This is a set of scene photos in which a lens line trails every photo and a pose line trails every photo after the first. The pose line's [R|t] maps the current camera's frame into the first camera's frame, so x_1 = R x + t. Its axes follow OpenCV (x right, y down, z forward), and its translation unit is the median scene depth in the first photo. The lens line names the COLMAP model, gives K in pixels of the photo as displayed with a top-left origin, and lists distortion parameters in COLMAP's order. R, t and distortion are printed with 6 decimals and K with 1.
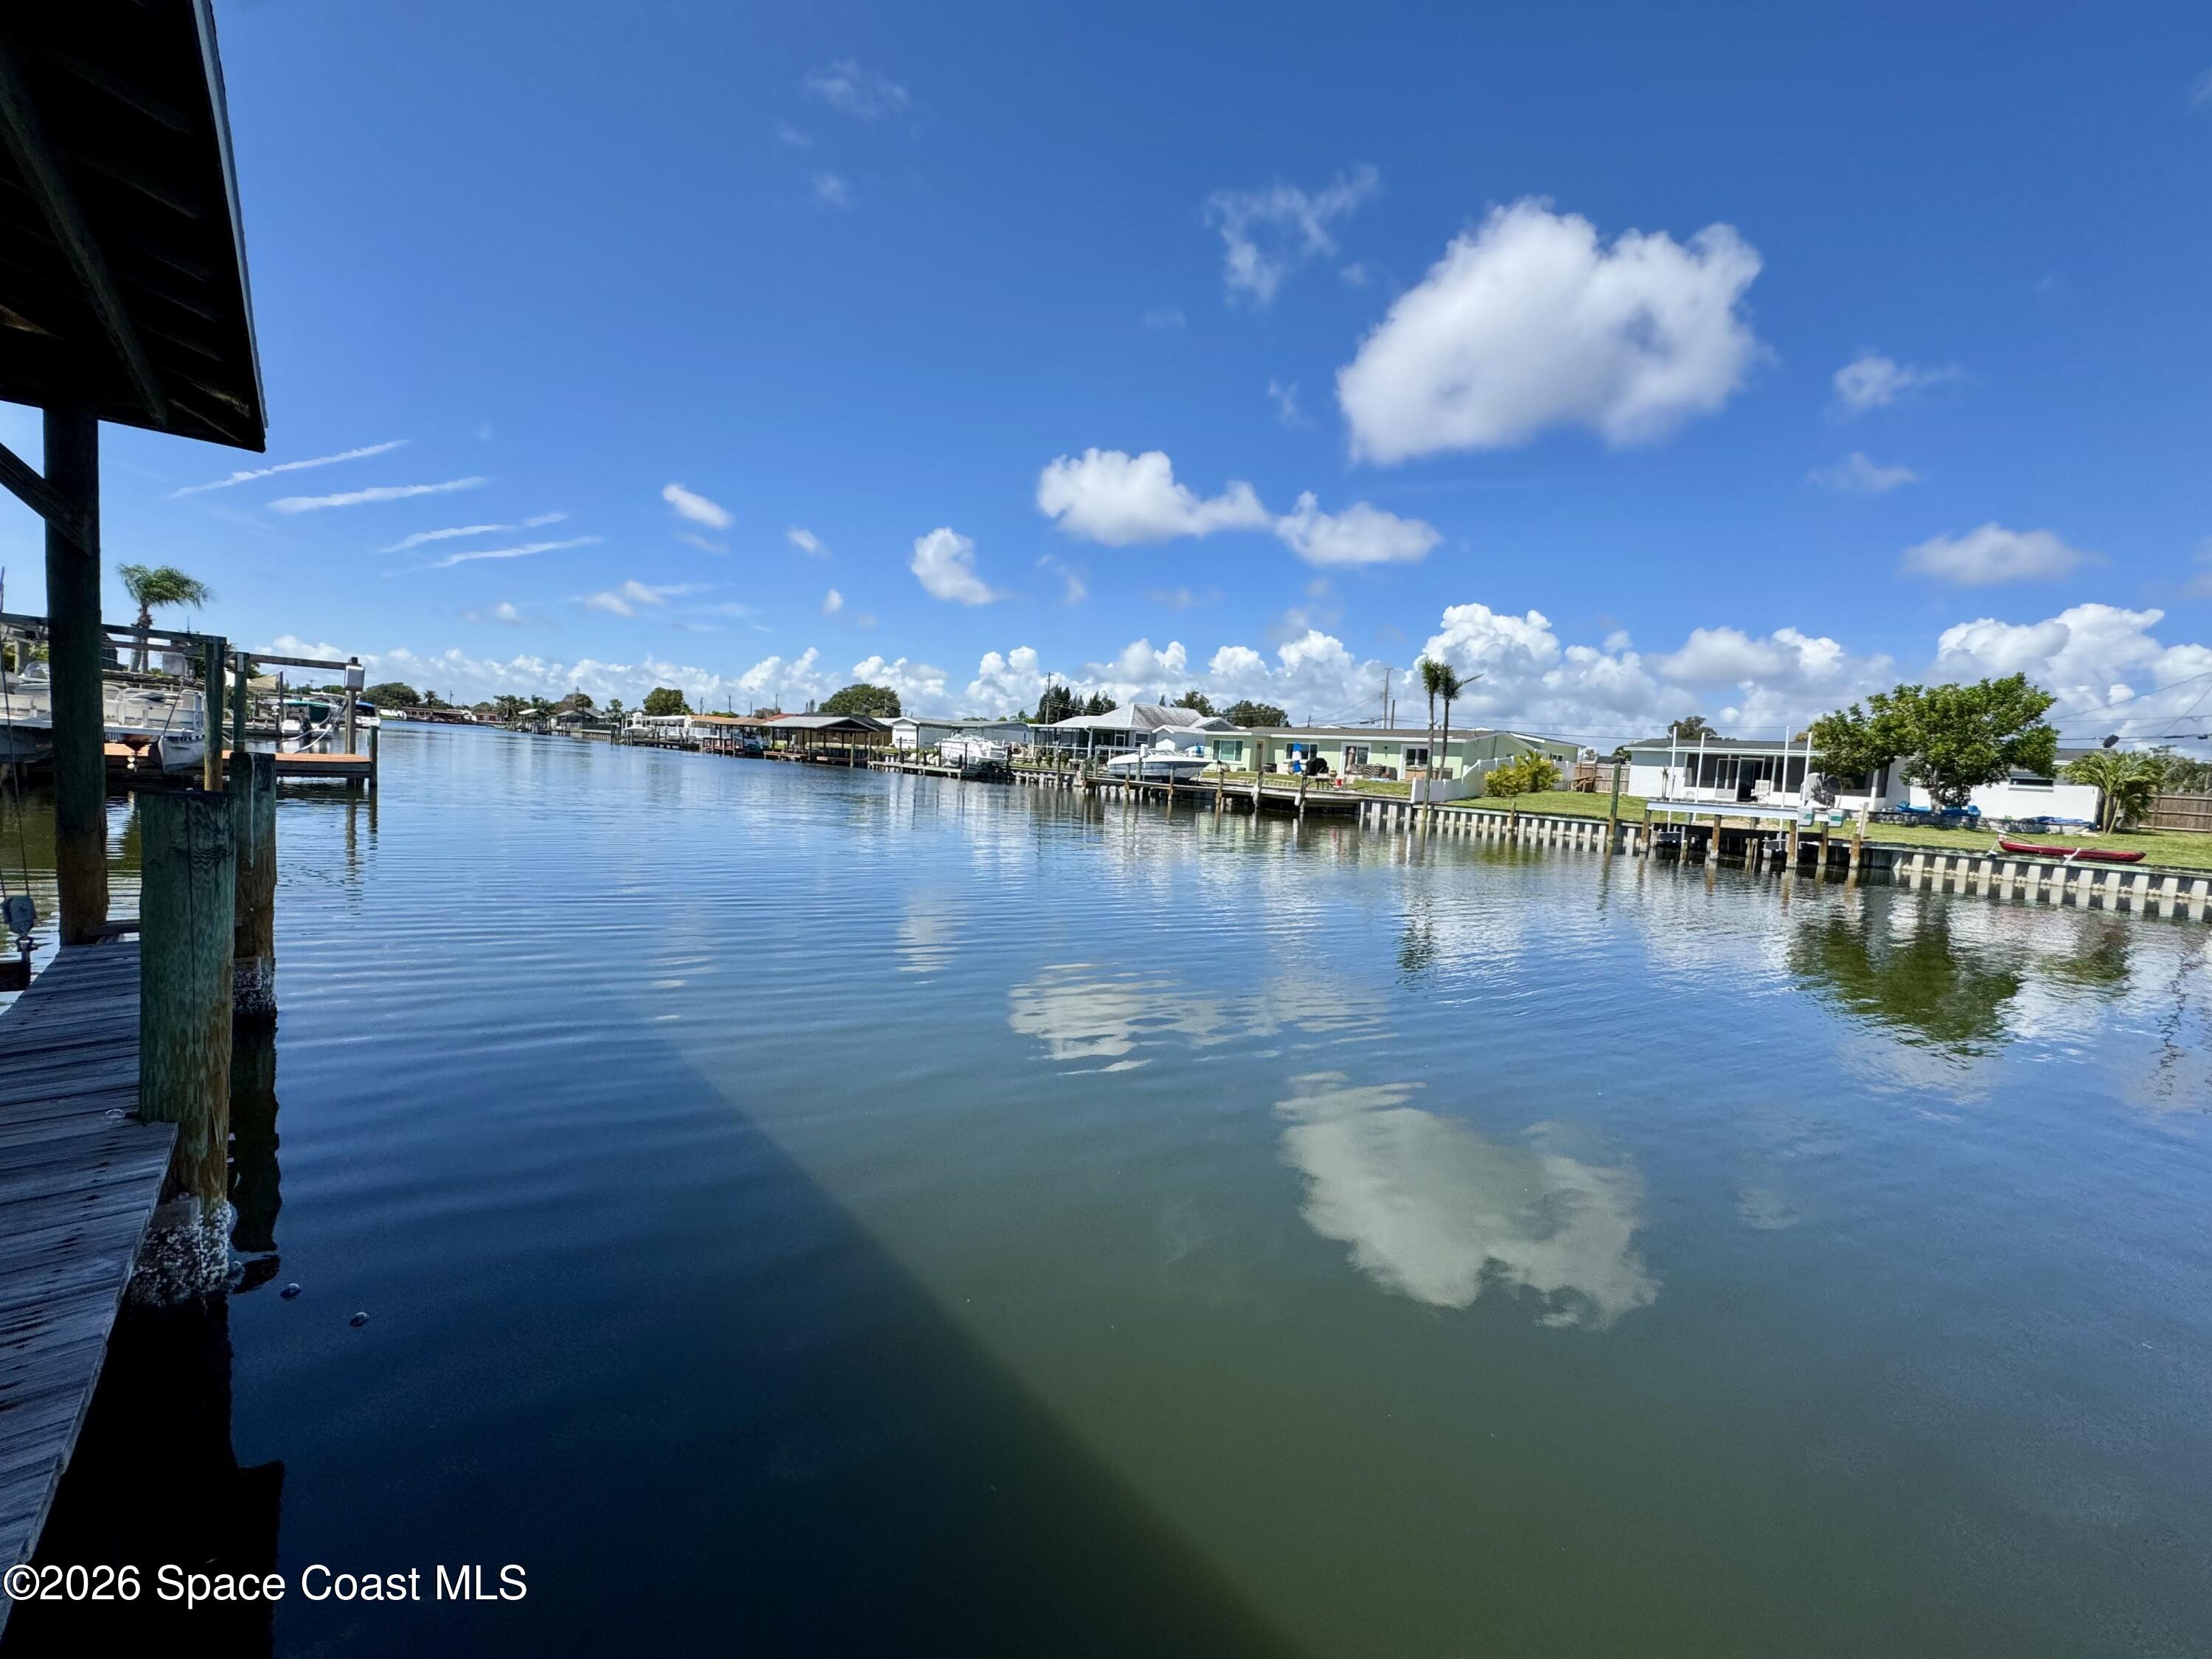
lens RADIAL K [[886.8, 0, 1106.0], [0, 886.8, 829.5], [0, 0, 1]] dist [-0.000981, 0.000030]
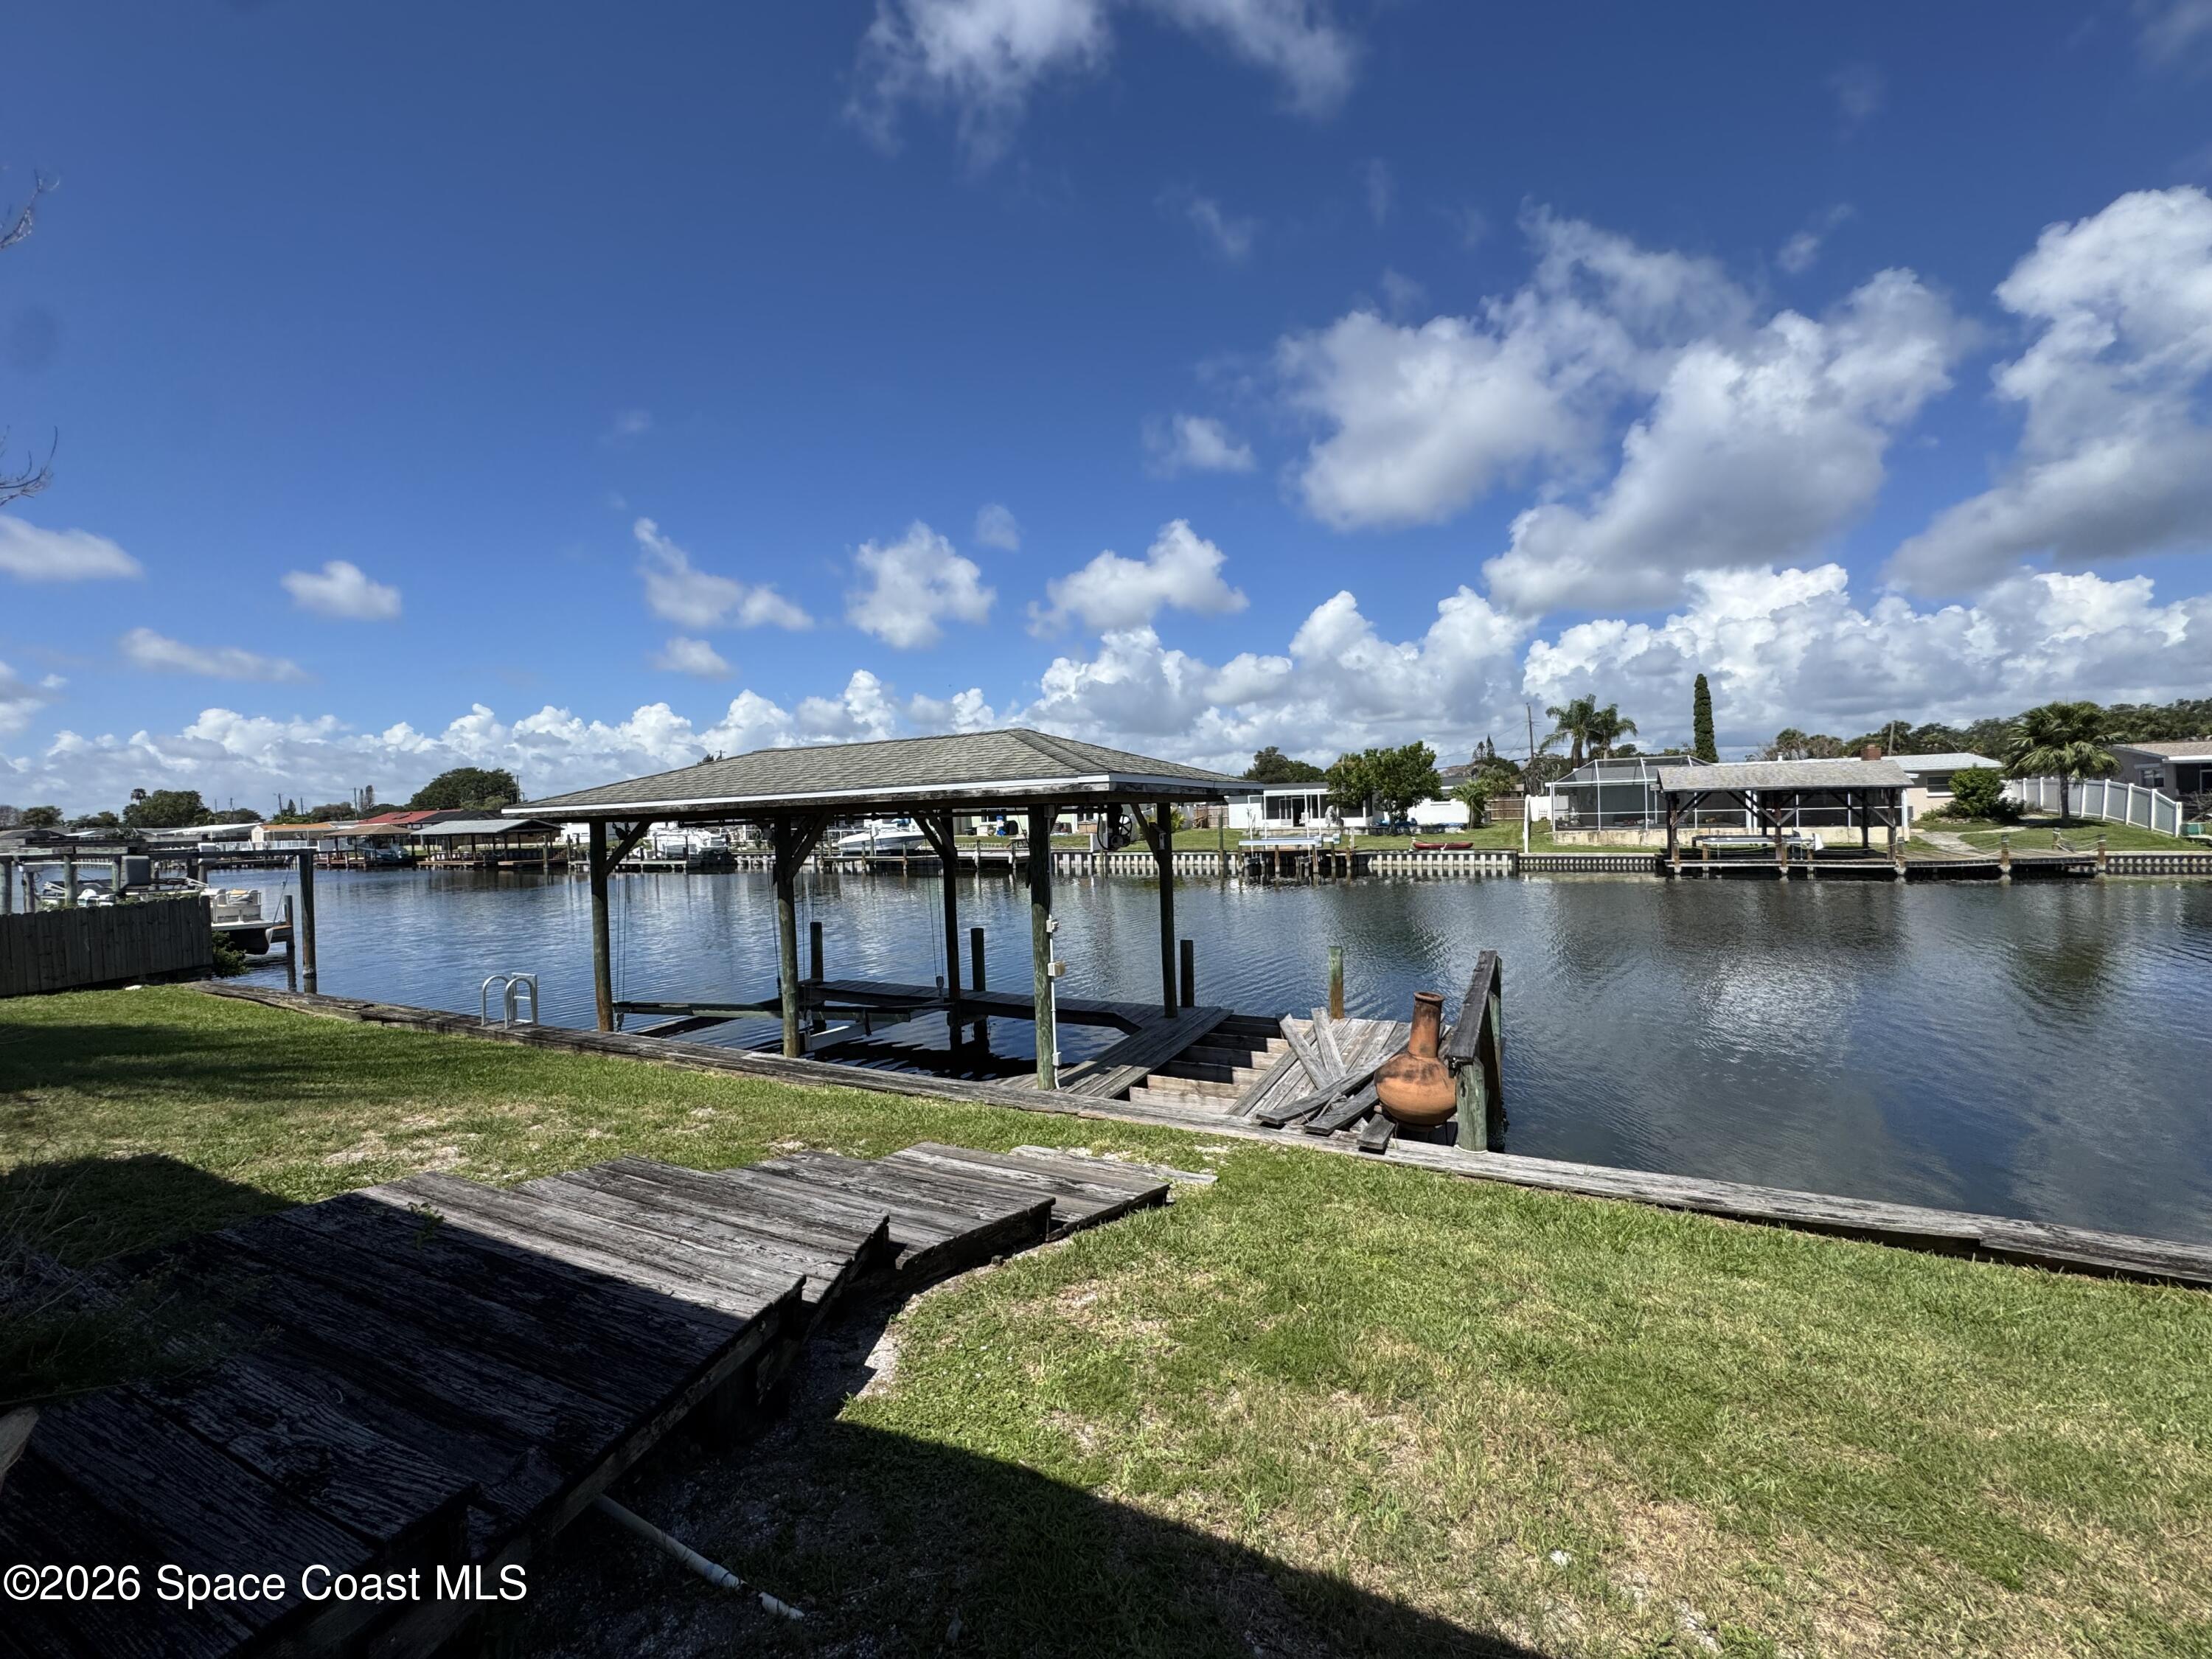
lens RADIAL K [[886.8, 0, 1106.0], [0, 886.8, 829.5], [0, 0, 1]] dist [-0.000981, 0.000030]
pose [[0.919406, -0.099108, 0.380618, -0.147067], [0.118075, 0.992644, -0.026745, -0.024713], [-0.375168, 0.069531, 0.924346, -0.262580]]
